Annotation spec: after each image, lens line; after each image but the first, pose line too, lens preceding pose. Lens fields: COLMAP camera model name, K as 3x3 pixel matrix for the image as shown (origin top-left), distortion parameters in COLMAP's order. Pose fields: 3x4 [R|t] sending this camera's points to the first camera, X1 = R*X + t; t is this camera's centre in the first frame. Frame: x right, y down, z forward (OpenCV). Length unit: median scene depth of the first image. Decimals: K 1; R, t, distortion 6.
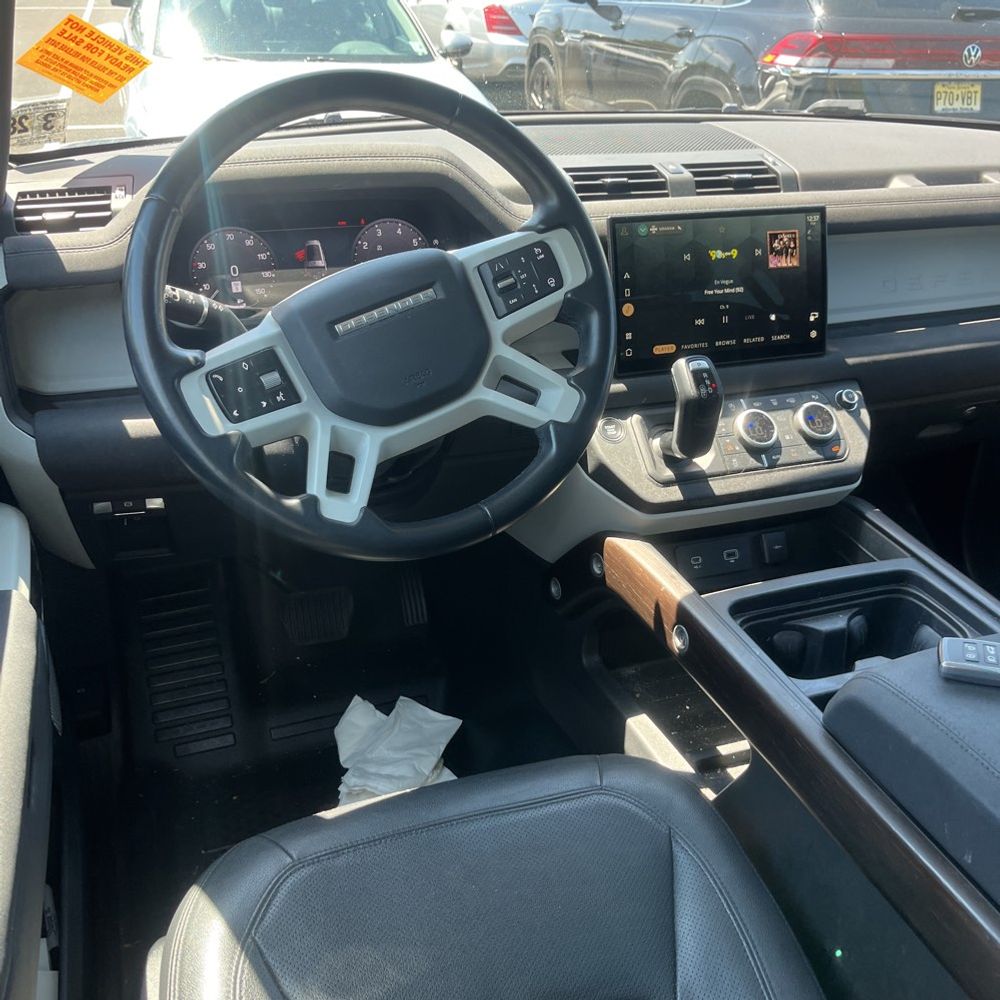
lens RADIAL K [[1010.9, 0, 496.9], [0, 1010.9, 449.6], [0, 0, 1]] dist [0.079199, -0.161749]
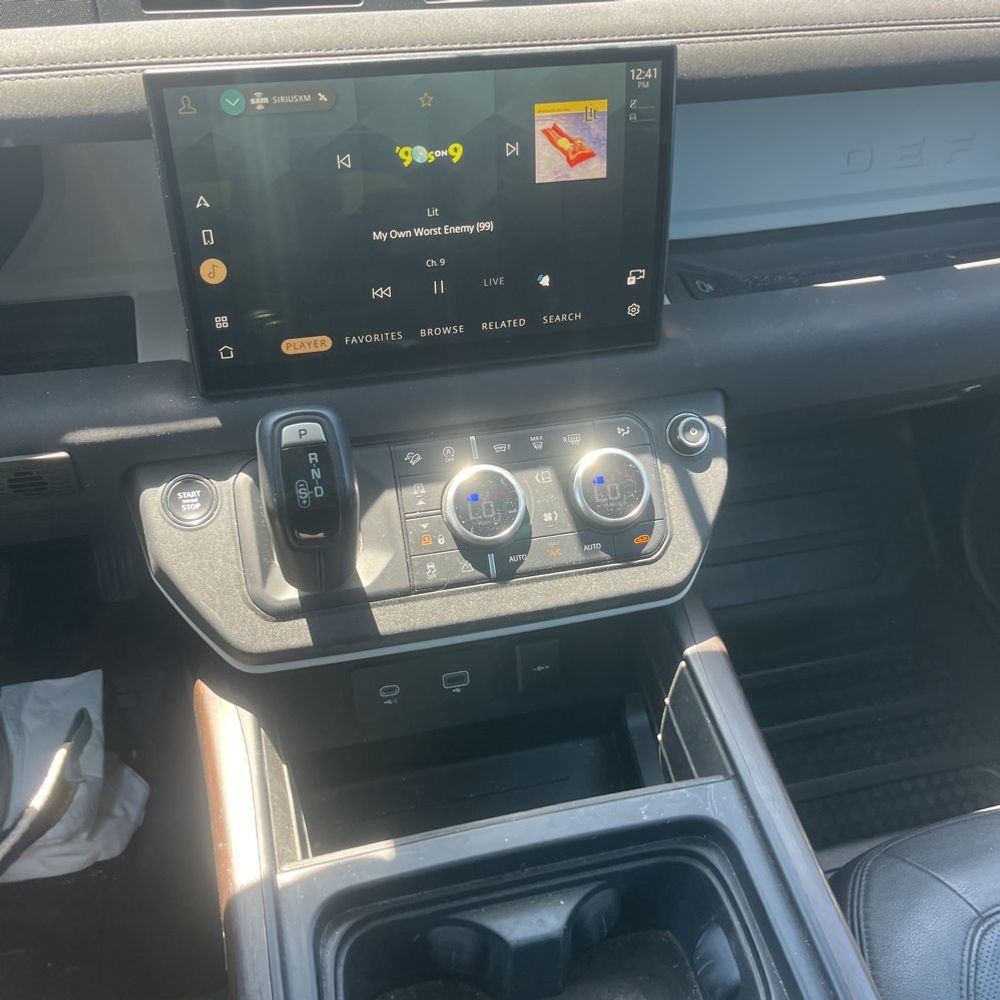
lens RADIAL K [[1010.9, 0, 496.9], [0, 1010.9, 449.6], [0, 0, 1]] dist [0.079199, -0.161749]
pose [[0.994726, 0.076448, -0.068382, 0.296512], [-0.052838, 0.953351, 0.297202, -0.203540], [0.087912, -0.292022, 0.952363, 0.512447]]
